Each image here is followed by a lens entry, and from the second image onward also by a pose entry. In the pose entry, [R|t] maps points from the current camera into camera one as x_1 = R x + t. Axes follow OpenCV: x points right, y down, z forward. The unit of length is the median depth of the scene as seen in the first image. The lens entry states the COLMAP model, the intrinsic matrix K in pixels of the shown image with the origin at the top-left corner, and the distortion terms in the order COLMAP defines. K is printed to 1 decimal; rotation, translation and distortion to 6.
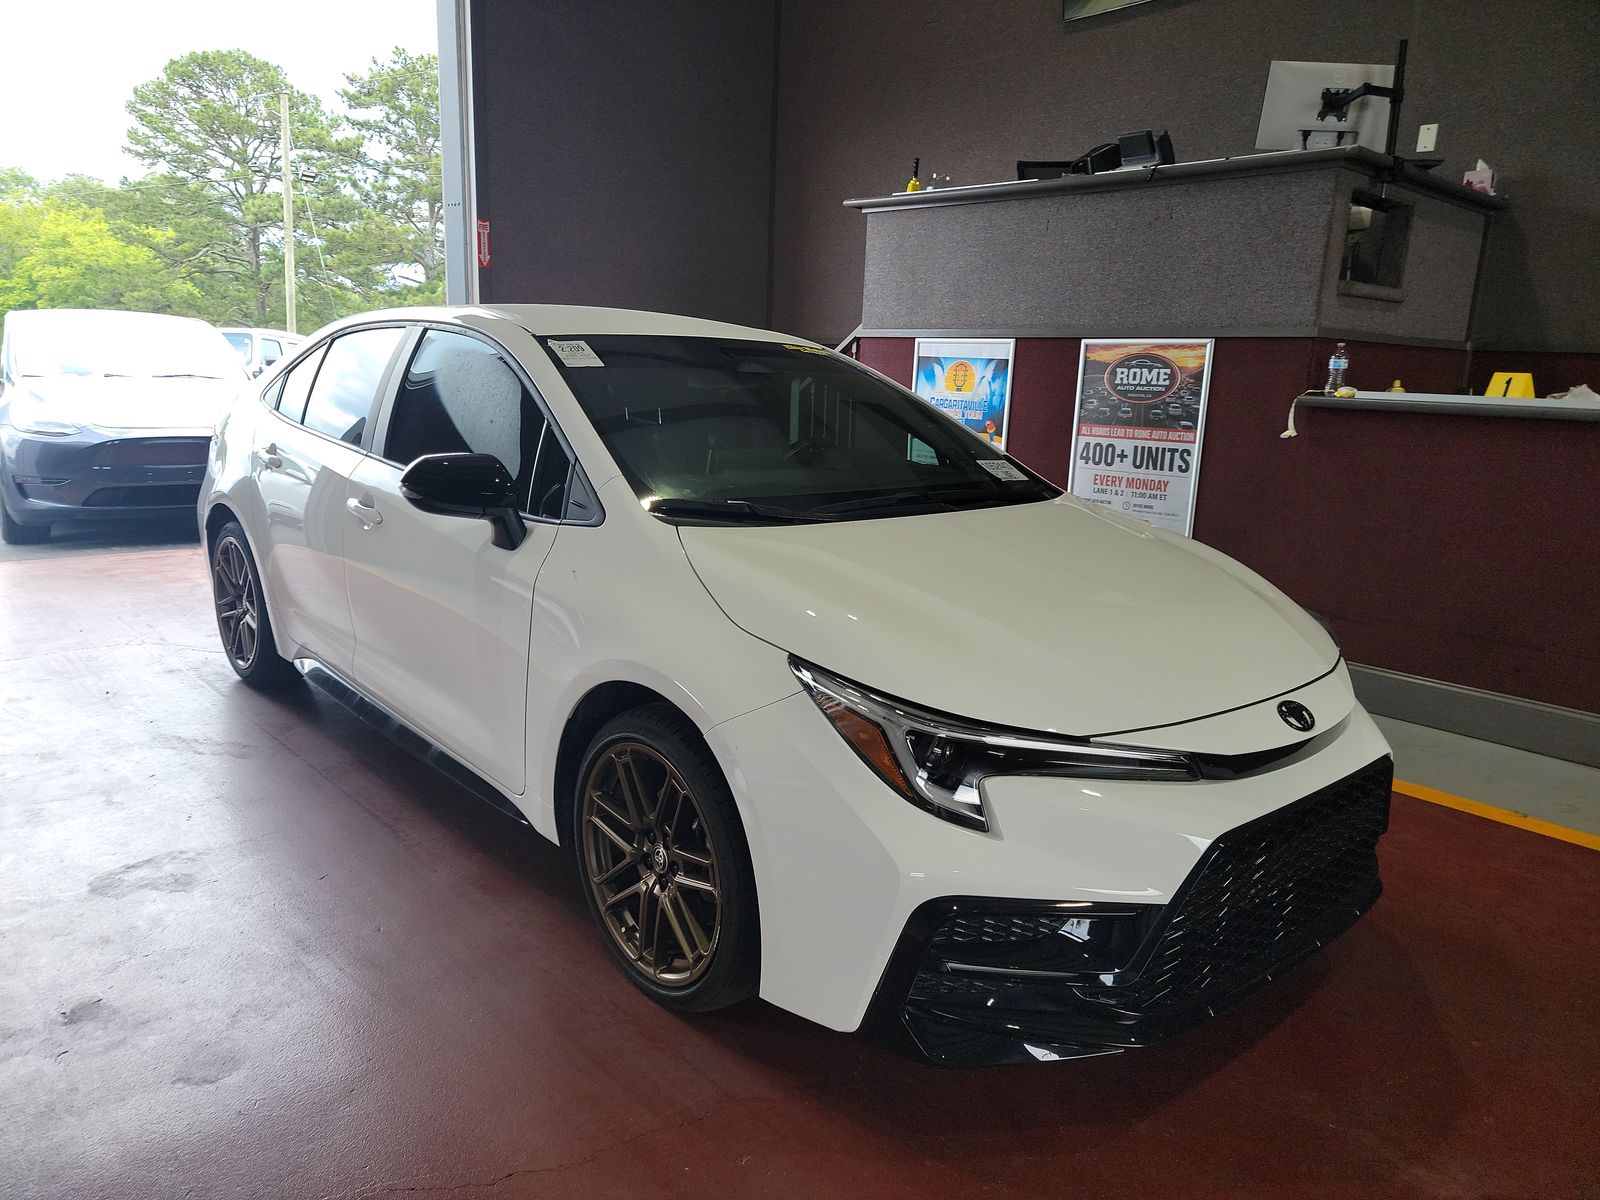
lens RADIAL K [[1107.3, 0, 794.4], [0, 1107.3, 589.7], [0, 0, 1]] dist [0.035208, -0.007790]
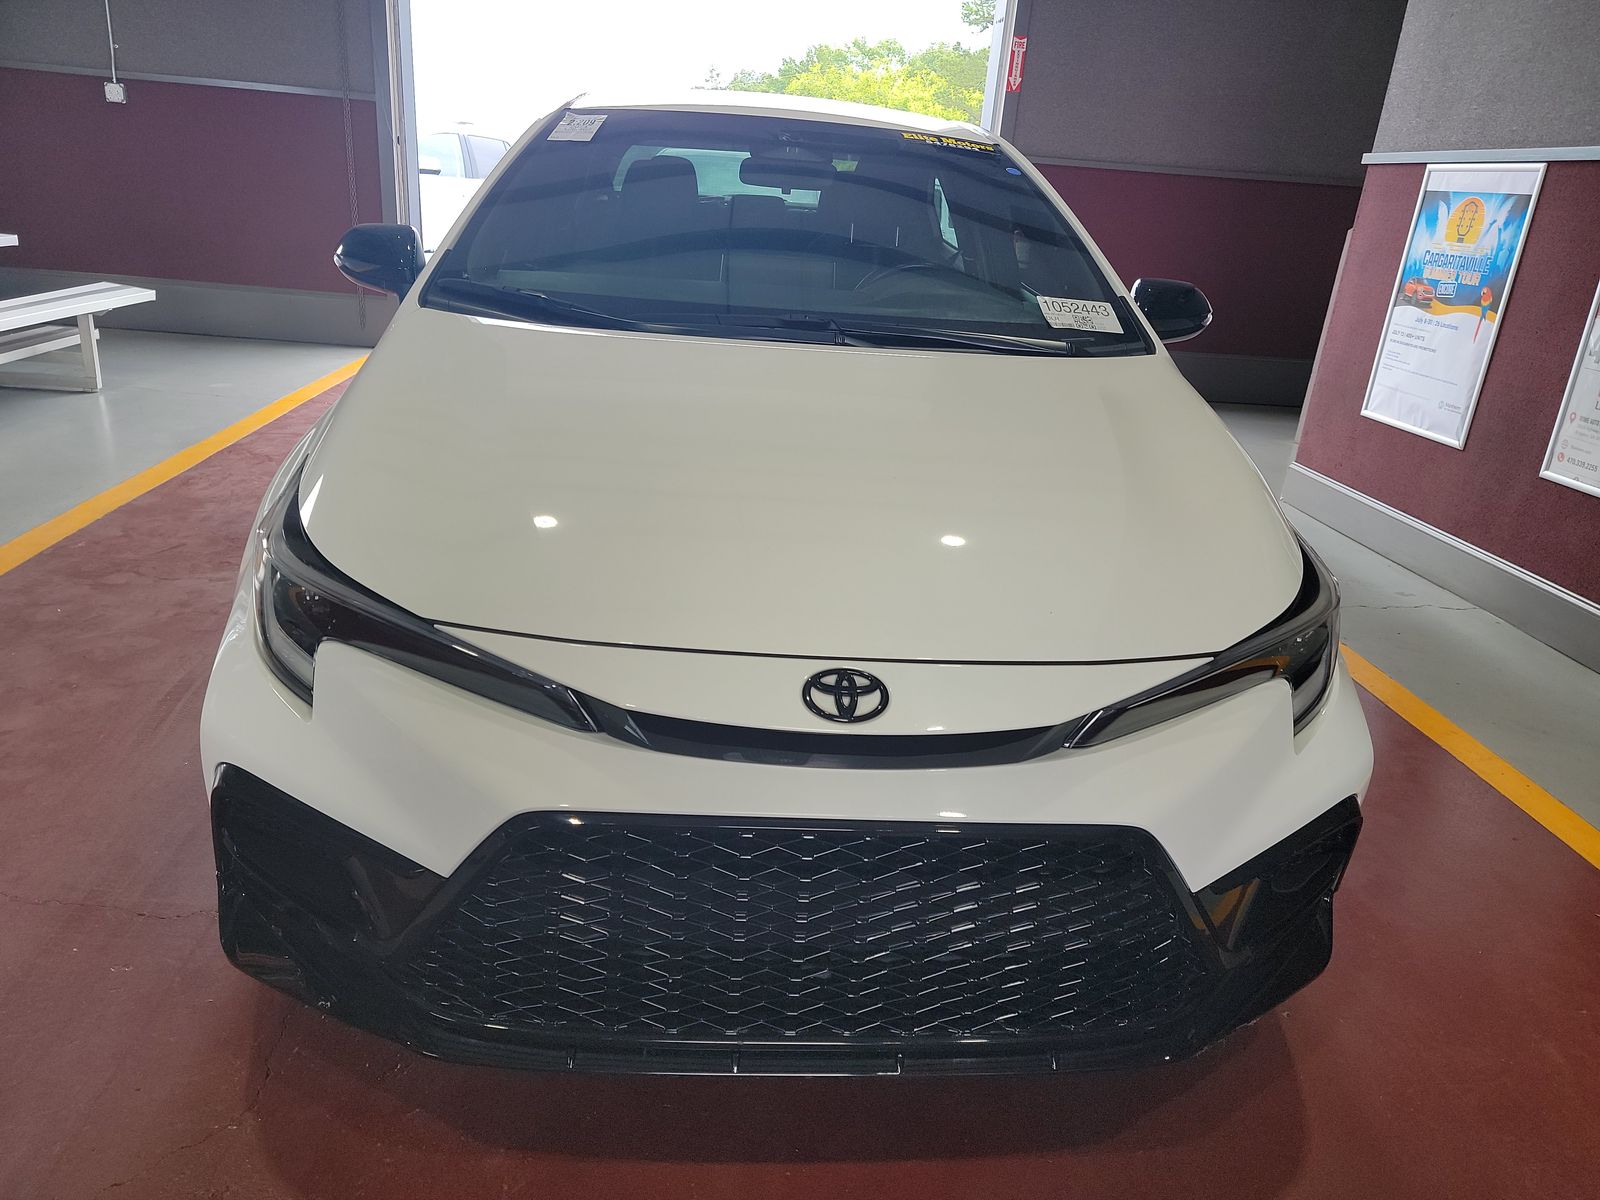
lens RADIAL K [[1086.0, 0, 800.0], [0, 1086.0, 600.0], [0, 0, 1]] dist [0.097647, -0.092180]
pose [[0.786007, 0.238491, -0.570364, 0.281621], [-0.167003, 0.970205, 0.175536, -0.014511], [0.595233, -0.042720, 0.802417, 0.185033]]
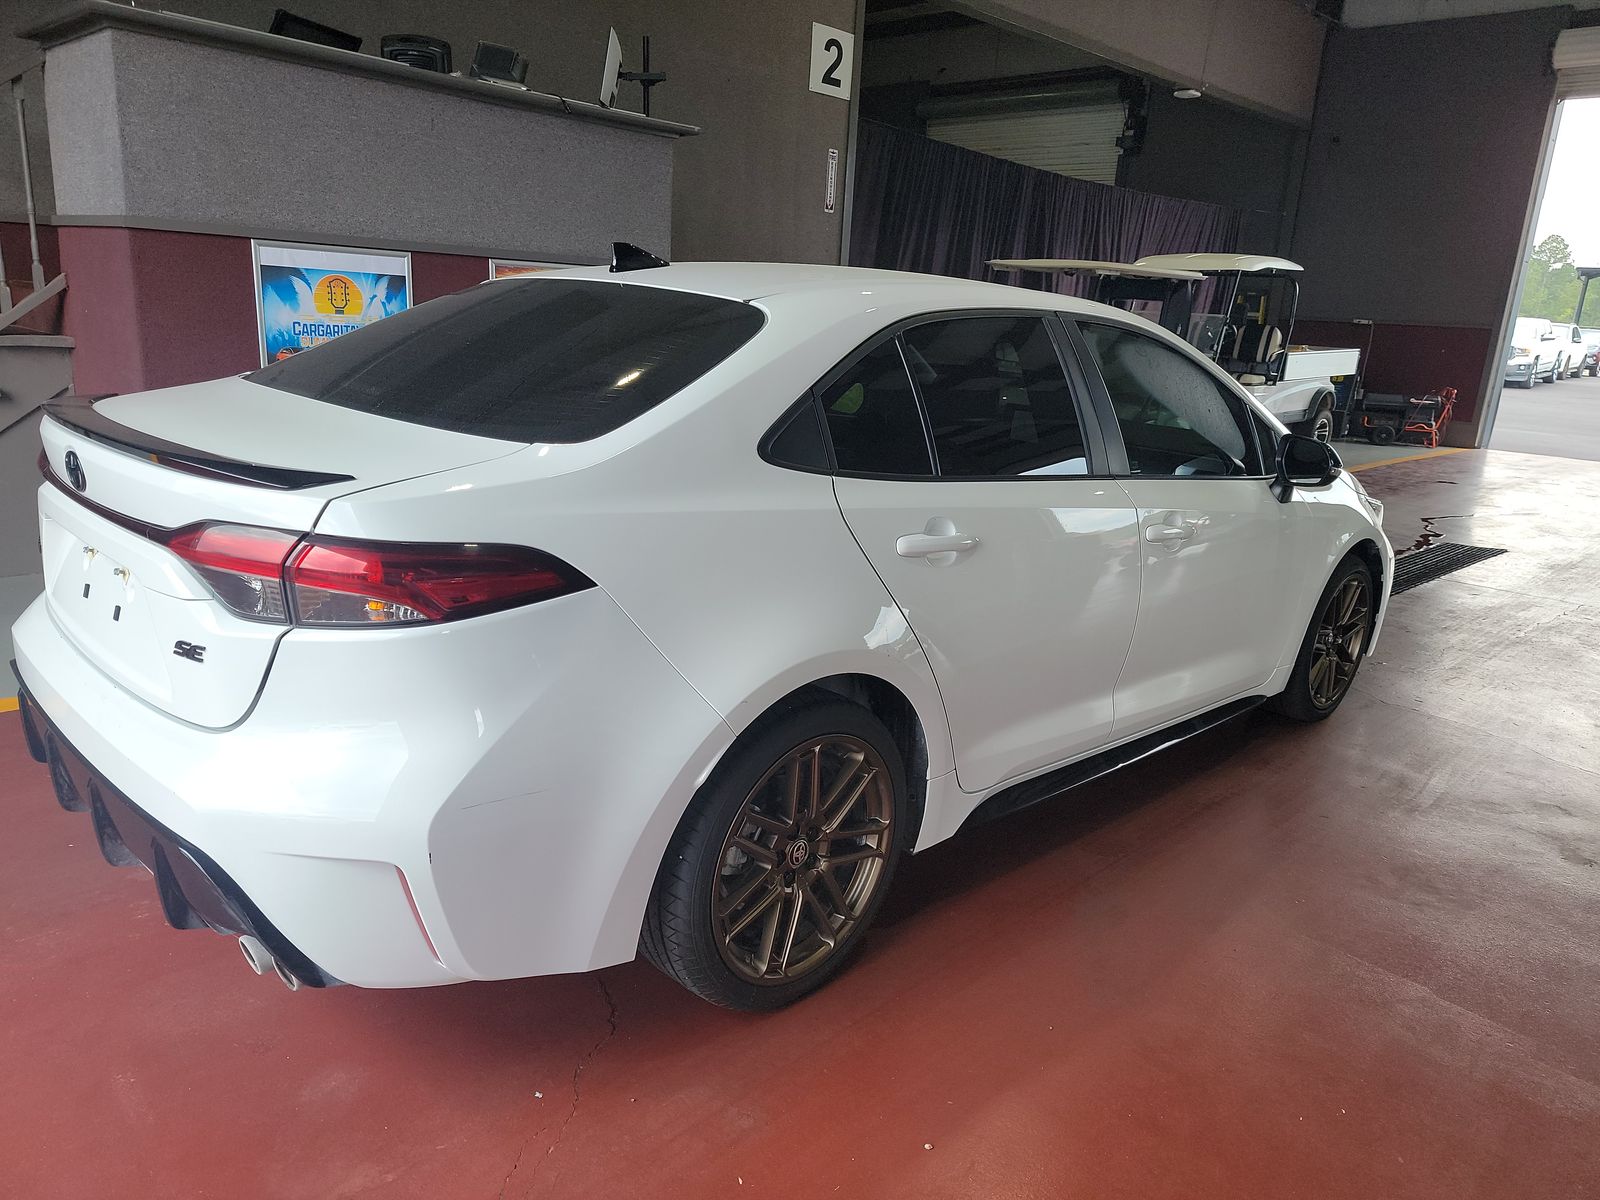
lens RADIAL K [[1107.3, 0, 794.4], [0, 1107.3, 589.7], [0, 0, 1]] dist [0.035208, -0.007790]
pose [[-0.061096, -0.284987, 0.956582, -0.708215], [0.144133, 0.945809, 0.290983, -0.181841], [-0.987670, 0.155653, -0.016709, 0.739319]]
